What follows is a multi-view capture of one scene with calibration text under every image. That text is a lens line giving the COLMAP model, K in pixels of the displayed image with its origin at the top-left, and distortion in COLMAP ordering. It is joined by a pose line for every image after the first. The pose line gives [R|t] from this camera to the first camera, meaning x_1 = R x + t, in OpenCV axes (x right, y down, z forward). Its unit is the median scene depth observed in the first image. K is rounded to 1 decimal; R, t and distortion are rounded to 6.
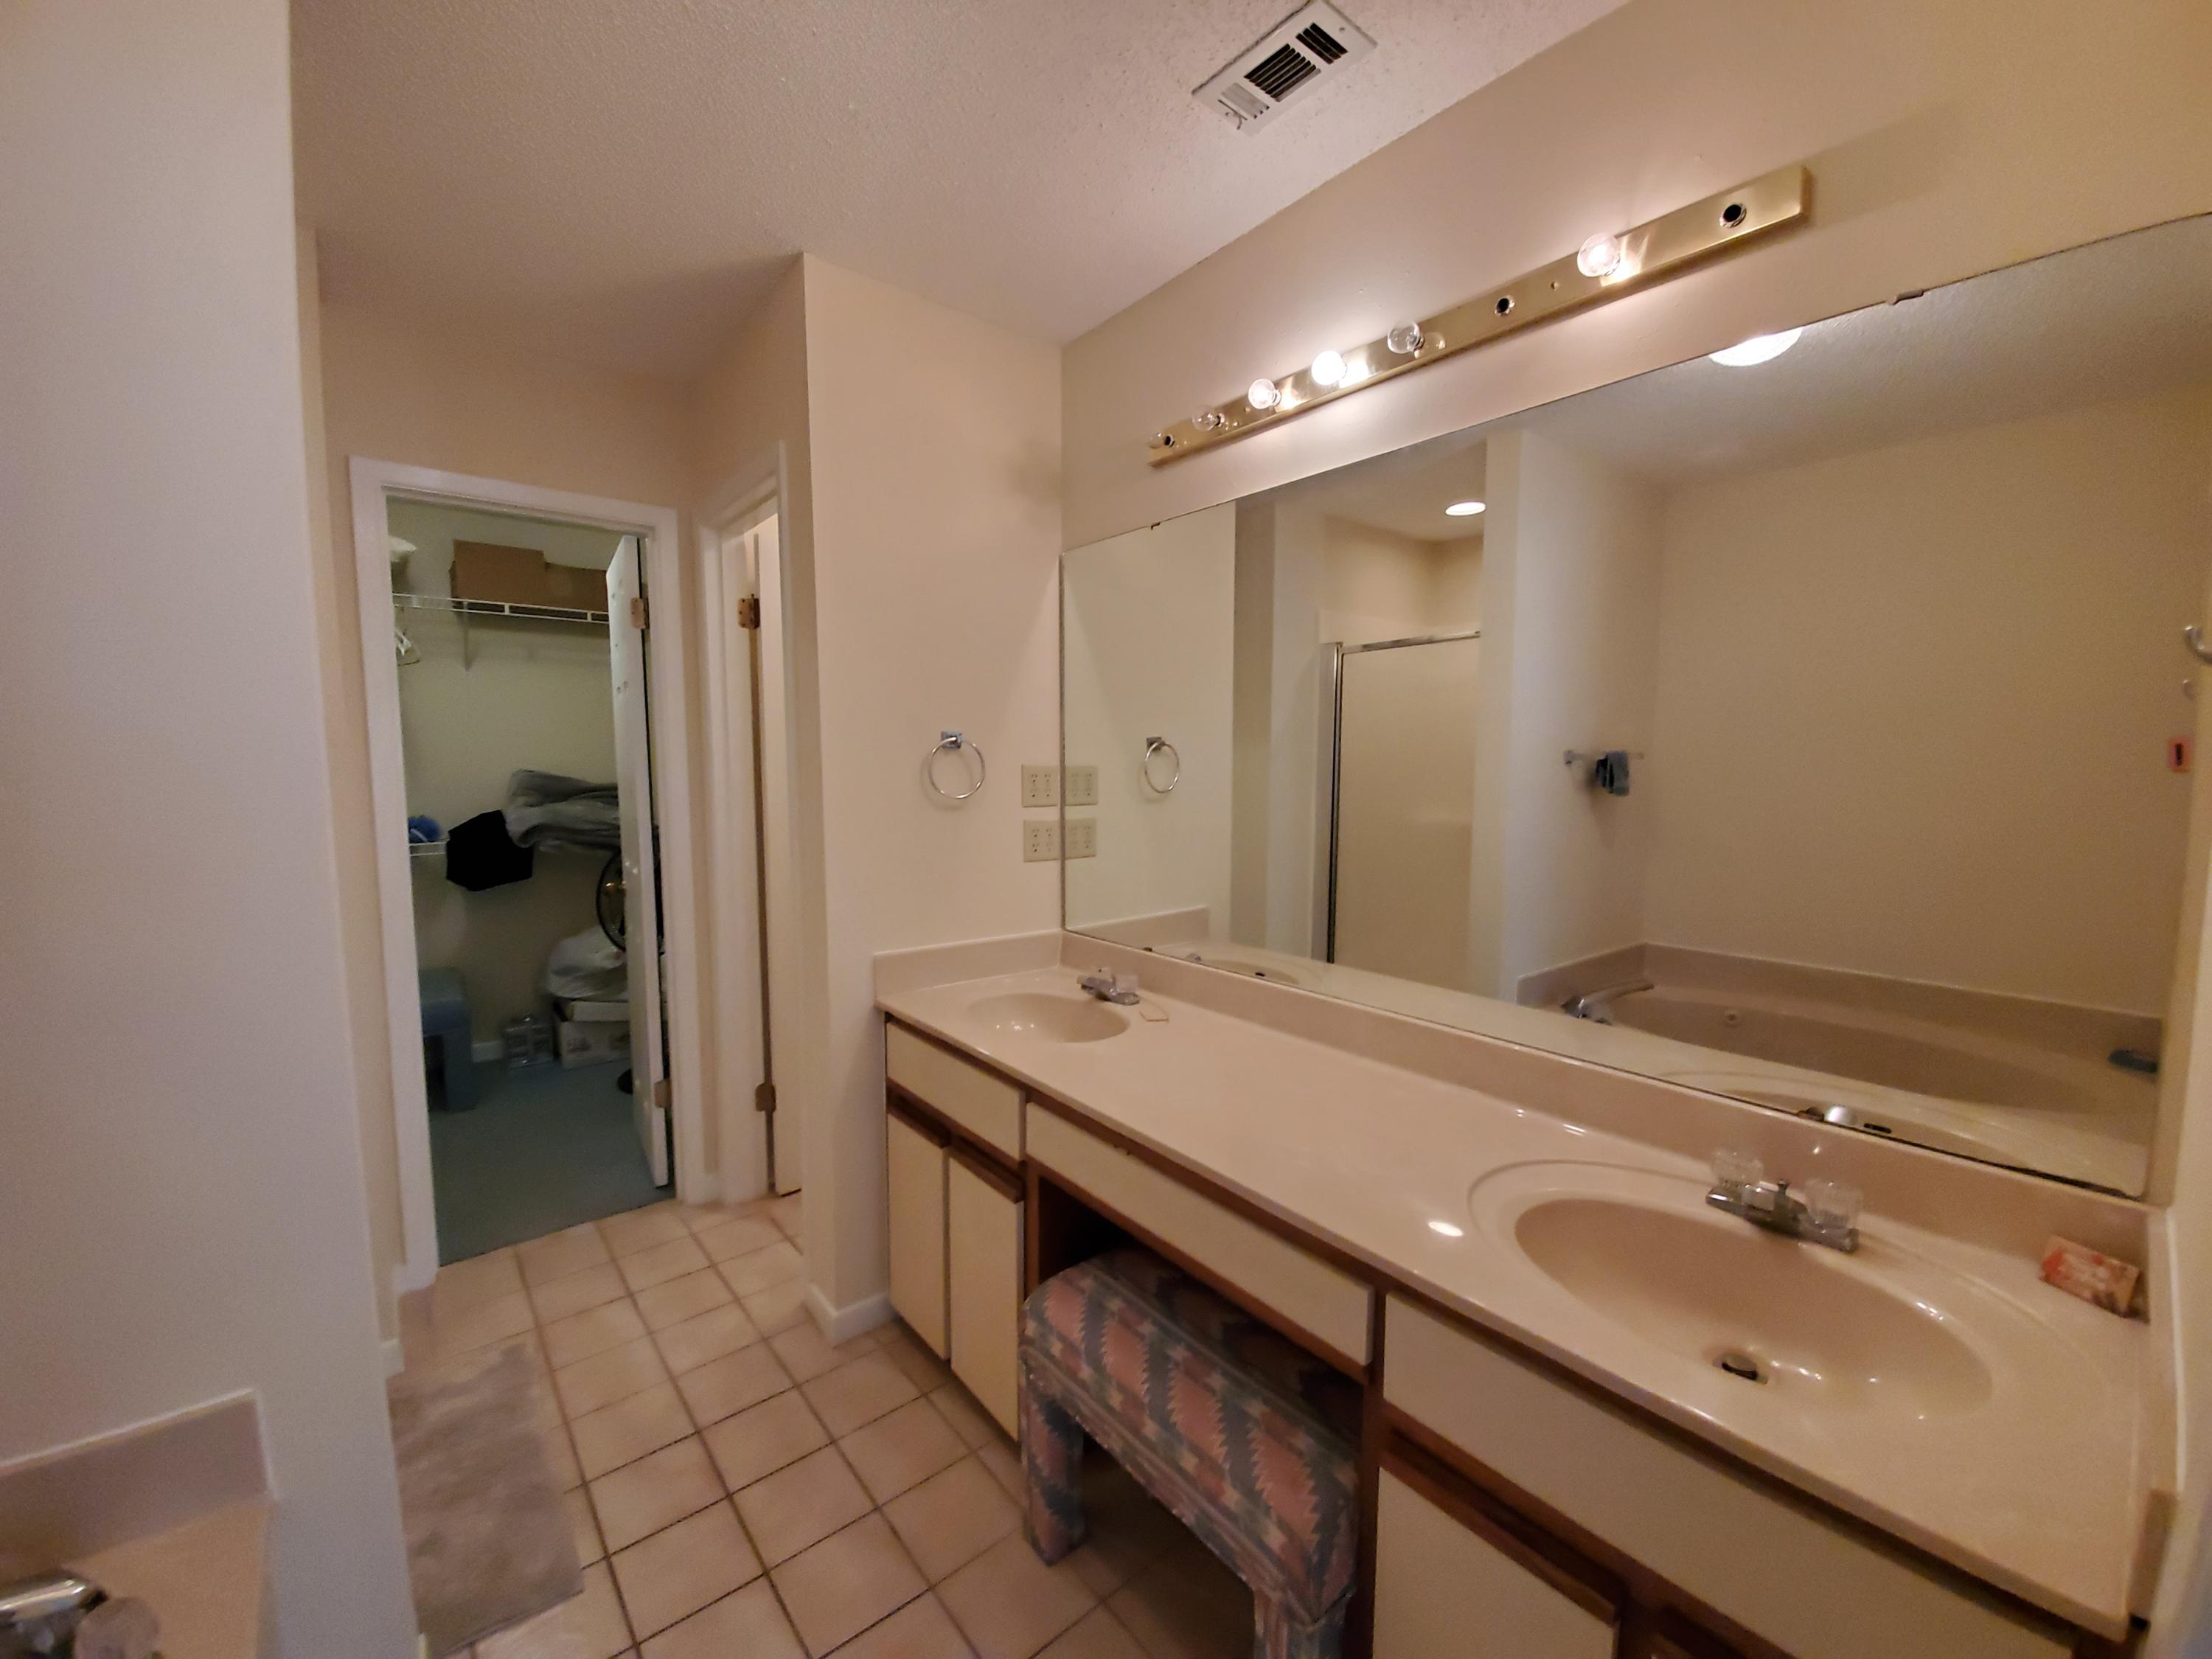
lens RADIAL K [[876.5, 0, 1111.7], [0, 876.5, 833.5], [0, 0, 1]] dist [0.014108, -0.015218]
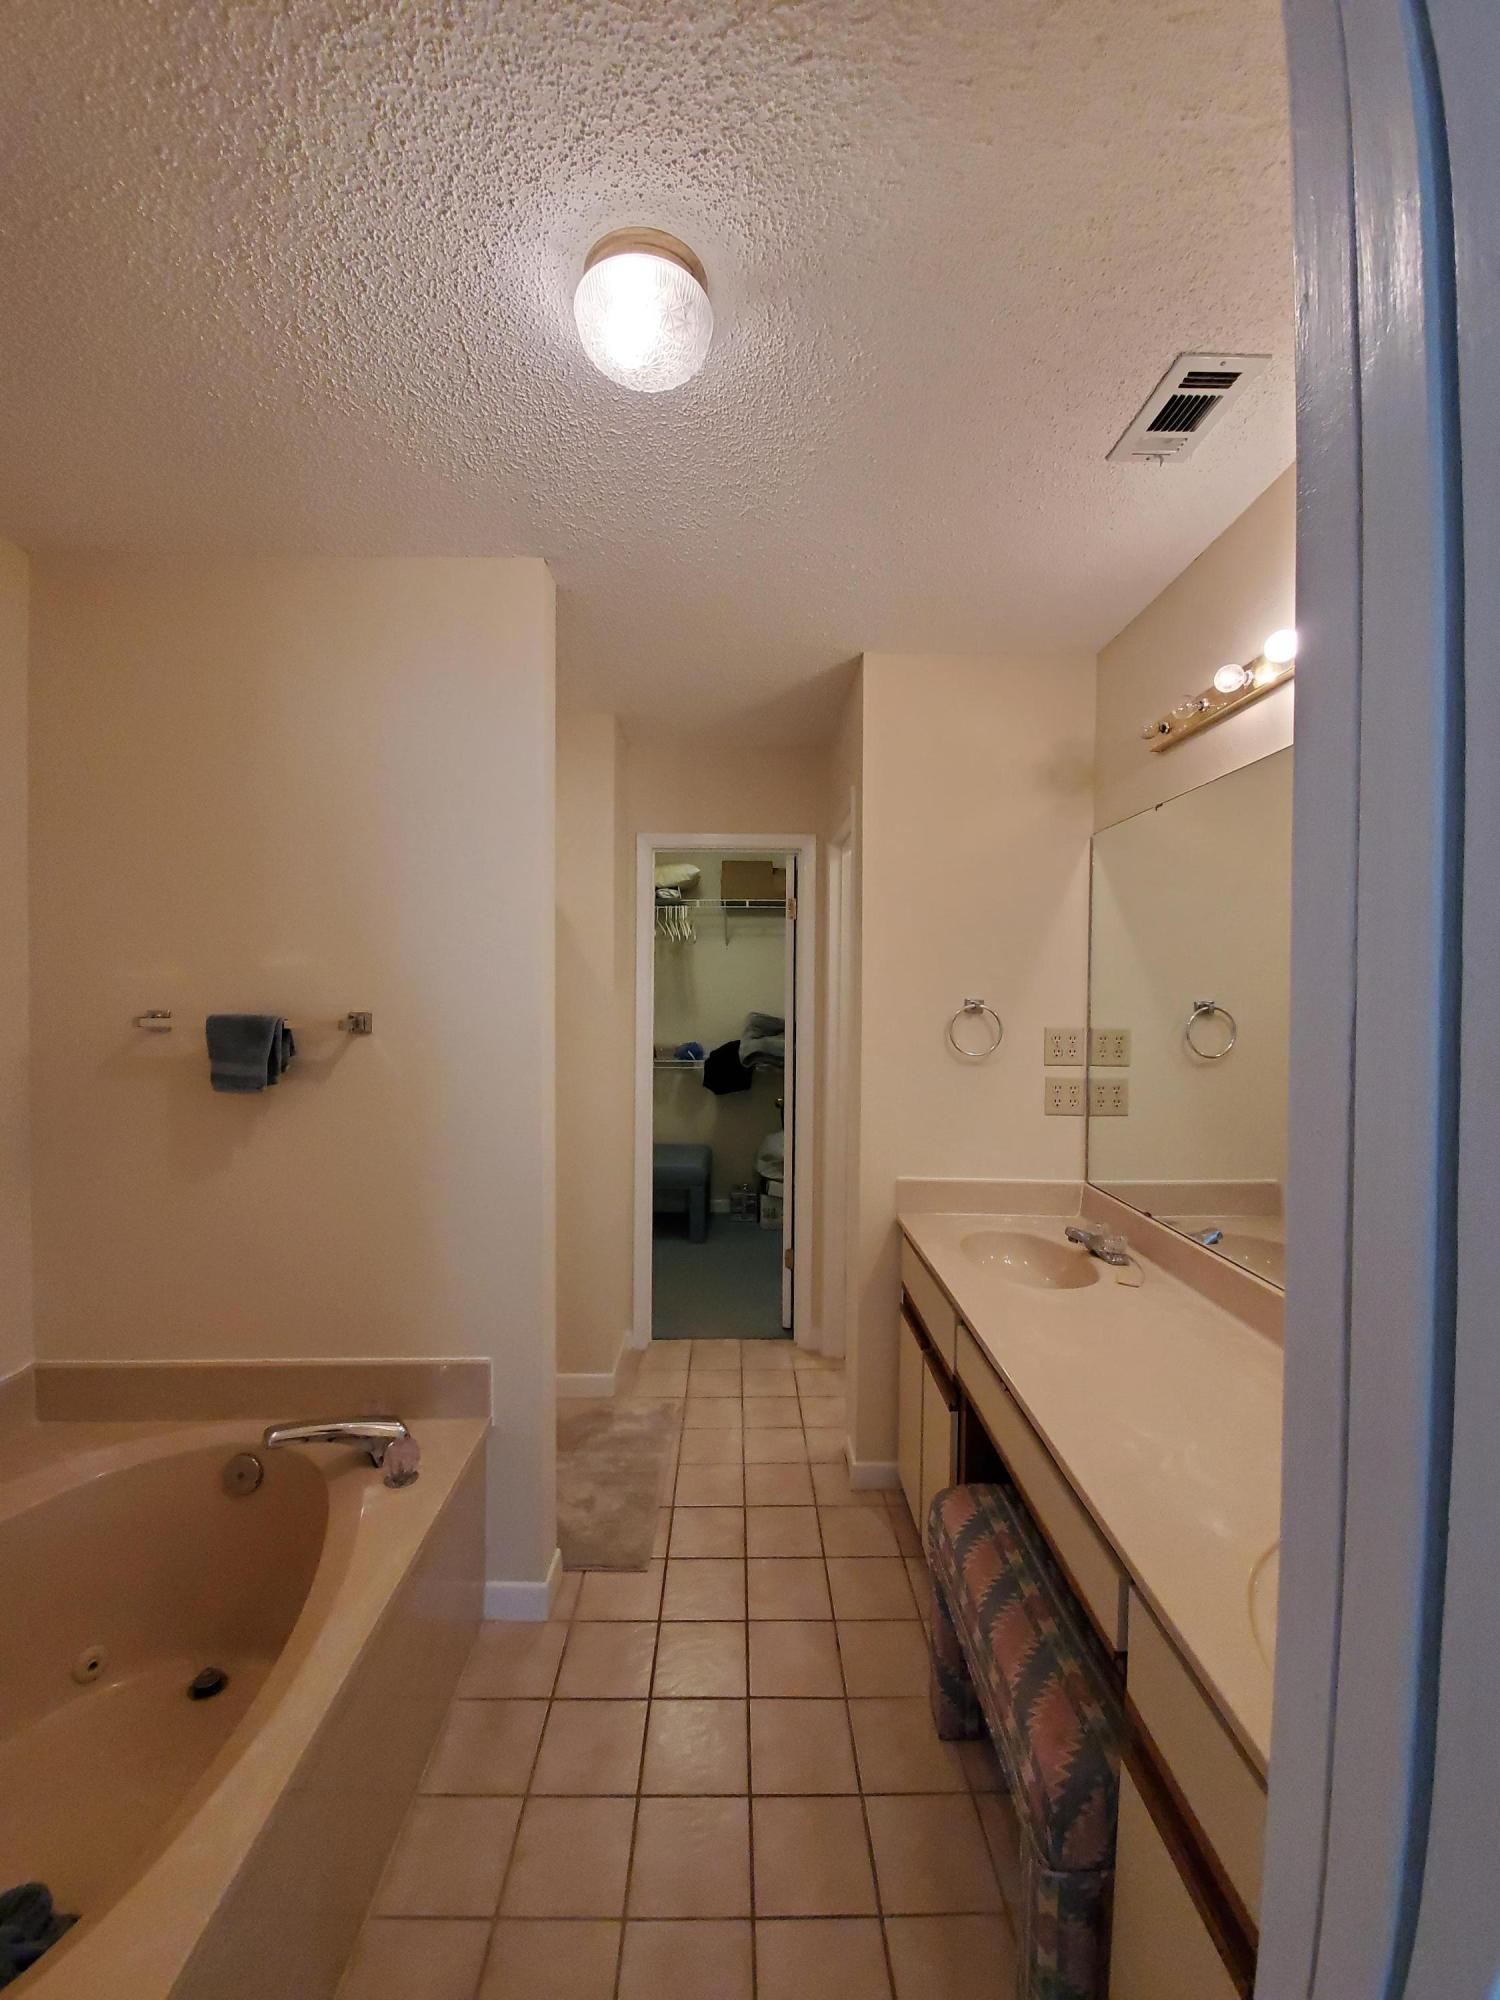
lens RADIAL K [[792.5, 0, 743.6], [0, 792.5, 997.5], [0, 0, 1]] dist [0.014108, -0.015218]
pose [[0.771637, 0.008402, -0.636007, 0.265034], [-0.058848, 0.996567, -0.058232, -0.037602], [0.633335, 0.082362, 0.769483, -0.025500]]
